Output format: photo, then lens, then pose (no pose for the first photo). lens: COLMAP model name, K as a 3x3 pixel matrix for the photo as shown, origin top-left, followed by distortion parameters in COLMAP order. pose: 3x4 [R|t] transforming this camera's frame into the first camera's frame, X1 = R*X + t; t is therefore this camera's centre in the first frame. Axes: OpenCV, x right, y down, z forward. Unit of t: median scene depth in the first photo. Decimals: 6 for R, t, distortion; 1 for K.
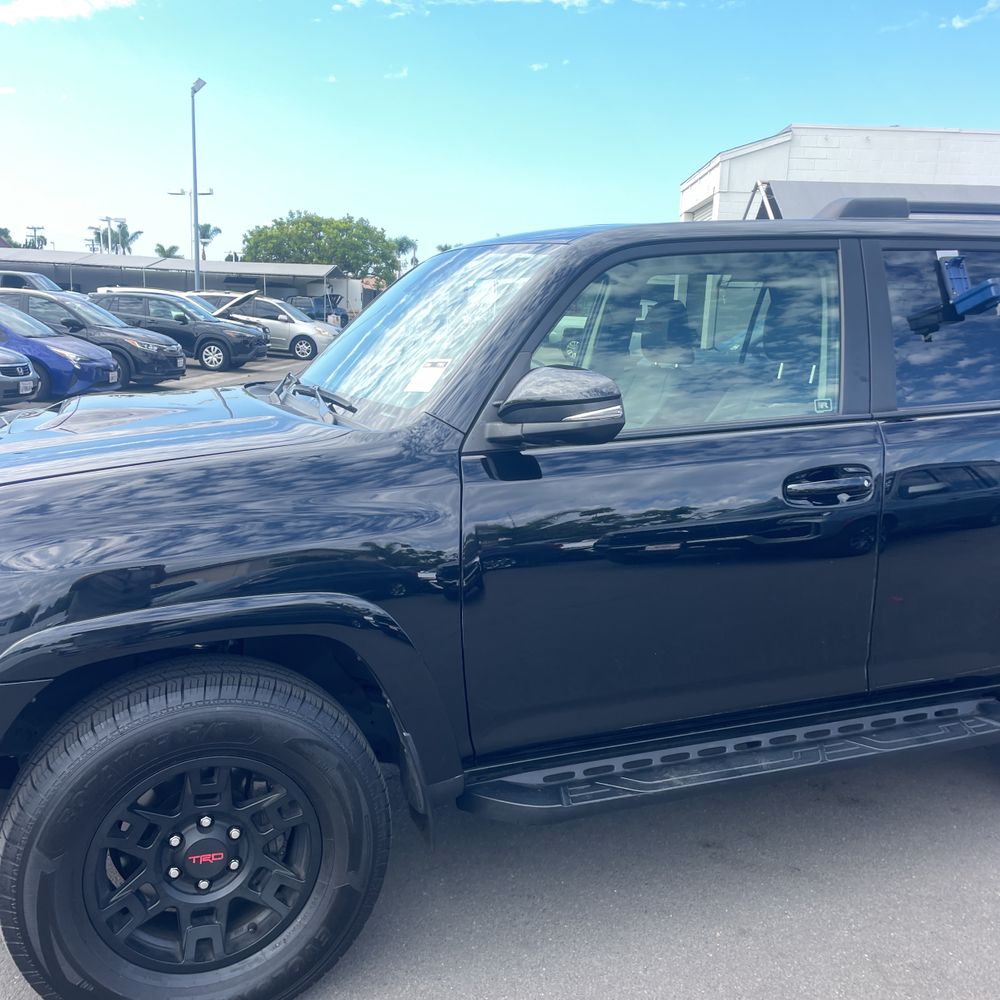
lens RADIAL K [[996.3, 0, 497.5], [0, 996.3, 485.7], [0, 0, 1]] dist [0.102412, -0.140934]
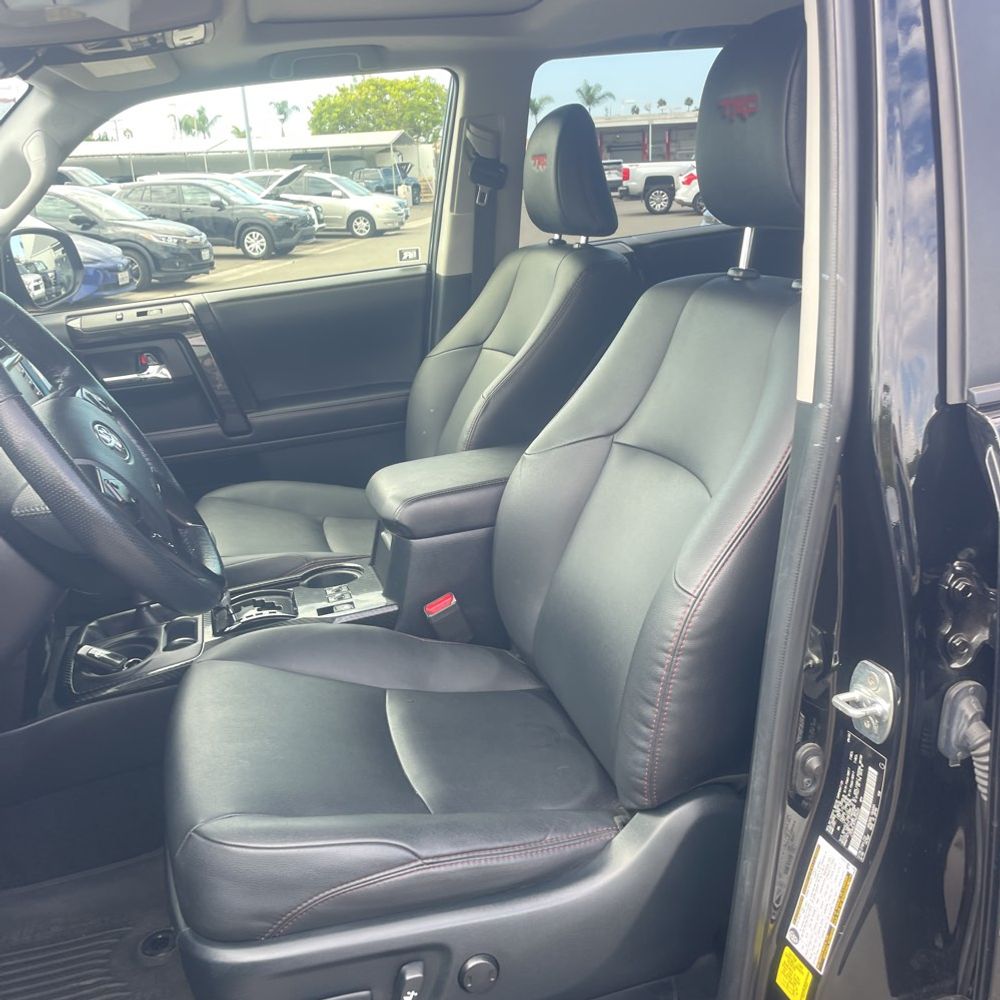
lens RADIAL K [[997.3, 0, 521.5], [0, 997.3, 498.2], [0, 0, 1]] dist [0.005893, -0.003373]
pose [[0.994240, -0.051683, -0.093897, 0.267406], [0.064688, 0.987864, 0.141209, -0.092500], [0.085459, -0.146469, 0.985517, 0.694161]]
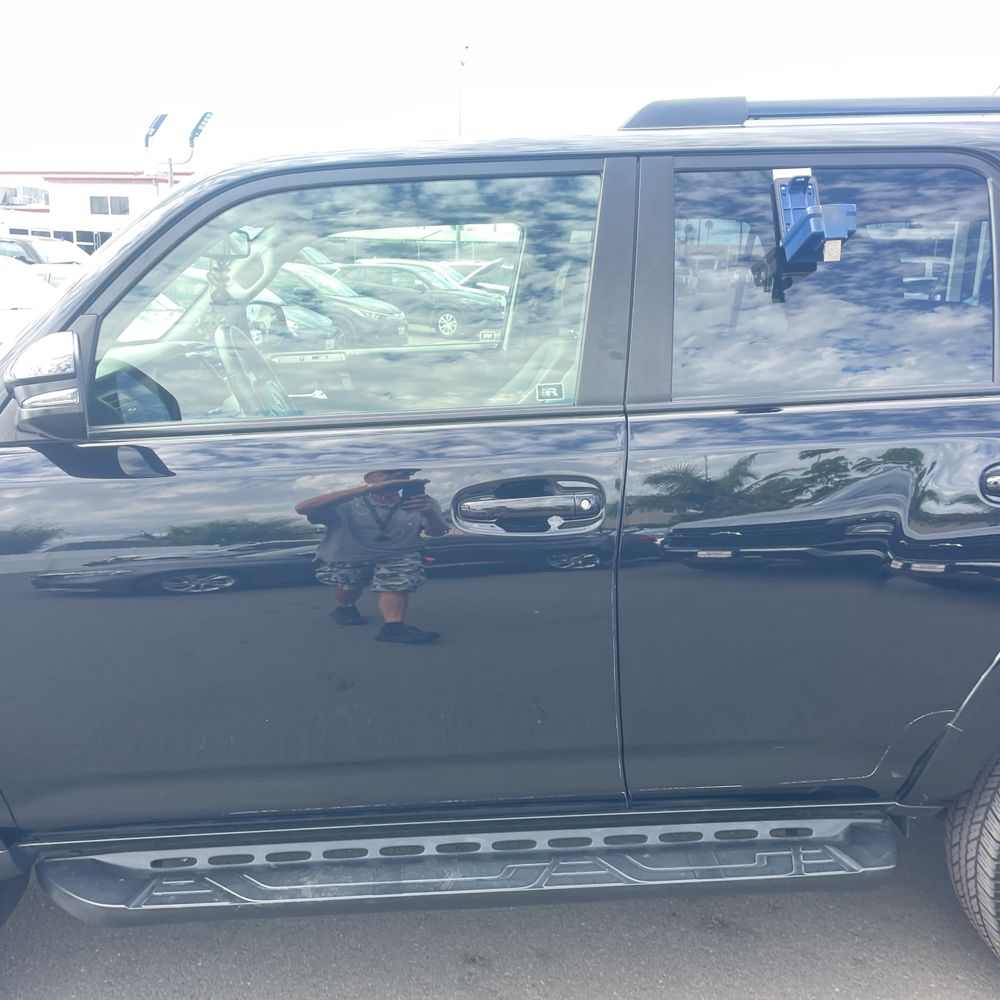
lens RADIAL K [[1000.0, 0, 496.8], [0, 1000.0, 460.0], [0, 0, 1]] dist [0.073801, -0.102608]
pose [[0.957528, 0.037792, -0.285852, 0.494102], [-0.035859, 0.999285, 0.011997, -0.038323], [0.286101, -0.001237, 0.958199, 0.308277]]
